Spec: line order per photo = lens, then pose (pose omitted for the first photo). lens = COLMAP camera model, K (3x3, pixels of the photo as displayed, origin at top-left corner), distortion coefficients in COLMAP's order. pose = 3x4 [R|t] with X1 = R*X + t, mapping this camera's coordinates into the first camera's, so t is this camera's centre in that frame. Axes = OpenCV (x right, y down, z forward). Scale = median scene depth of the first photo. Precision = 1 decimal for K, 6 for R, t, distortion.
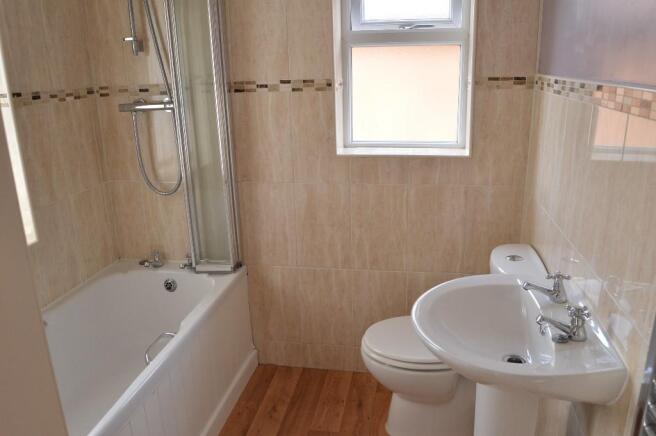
lens RADIAL K [[524.1, 0, 328.0], [0, 524.1, 218.0], [0, 0, 1]] dist [-0.095880, 0.046124]
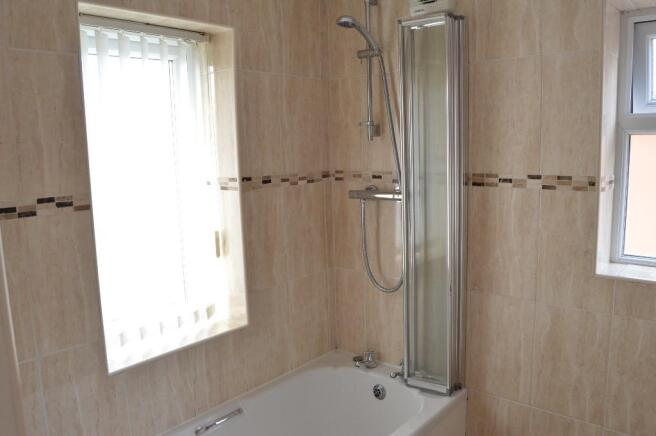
lens RADIAL K [[524.1, 0, 328.0], [0, 524.1, 218.0], [0, 0, 1]] dist [-0.095880, 0.046124]
pose [[0.864908, 0.077329, -0.495937, 0.041440], [-0.140017, 0.986010, -0.090444, -0.077432], [0.482005, 0.147665, 0.863636, 0.153556]]
